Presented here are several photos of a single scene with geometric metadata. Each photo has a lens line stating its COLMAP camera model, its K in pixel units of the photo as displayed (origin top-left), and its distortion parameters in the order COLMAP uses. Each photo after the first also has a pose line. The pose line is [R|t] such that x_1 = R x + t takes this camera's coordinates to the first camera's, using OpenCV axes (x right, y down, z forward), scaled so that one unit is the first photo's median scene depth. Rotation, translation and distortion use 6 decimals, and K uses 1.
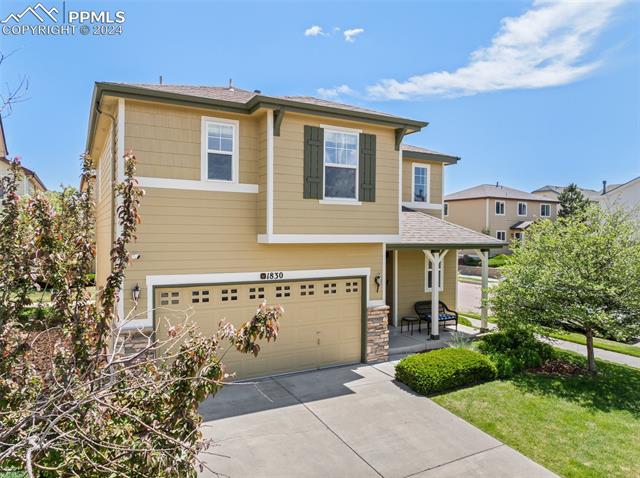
lens RADIAL K [[452.8, 0, 320.0], [0, 452.8, 239.0], [0, 0, 1]] dist [-0.034965, 0.006257]
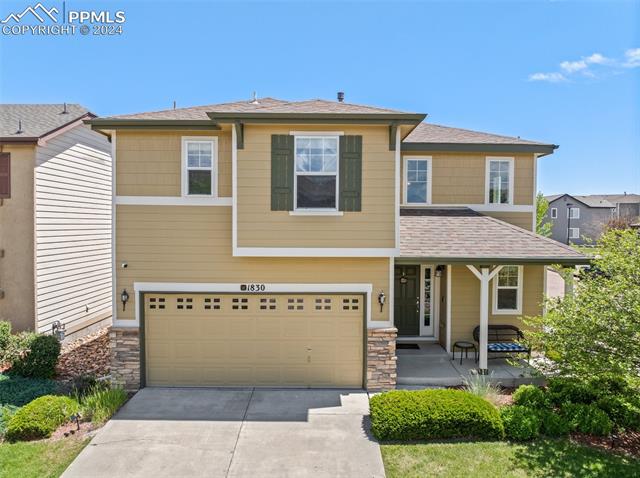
lens RADIAL K [[452.8, 0, 320.0], [0, 452.8, 239.0], [0, 0, 1]] dist [-0.034965, 0.006257]
pose [[0.880226, 0.013389, -0.474366, 0.484367], [-0.007167, 0.999863, 0.014923, -0.041405], [0.474501, -0.009736, 0.880201, 0.185537]]
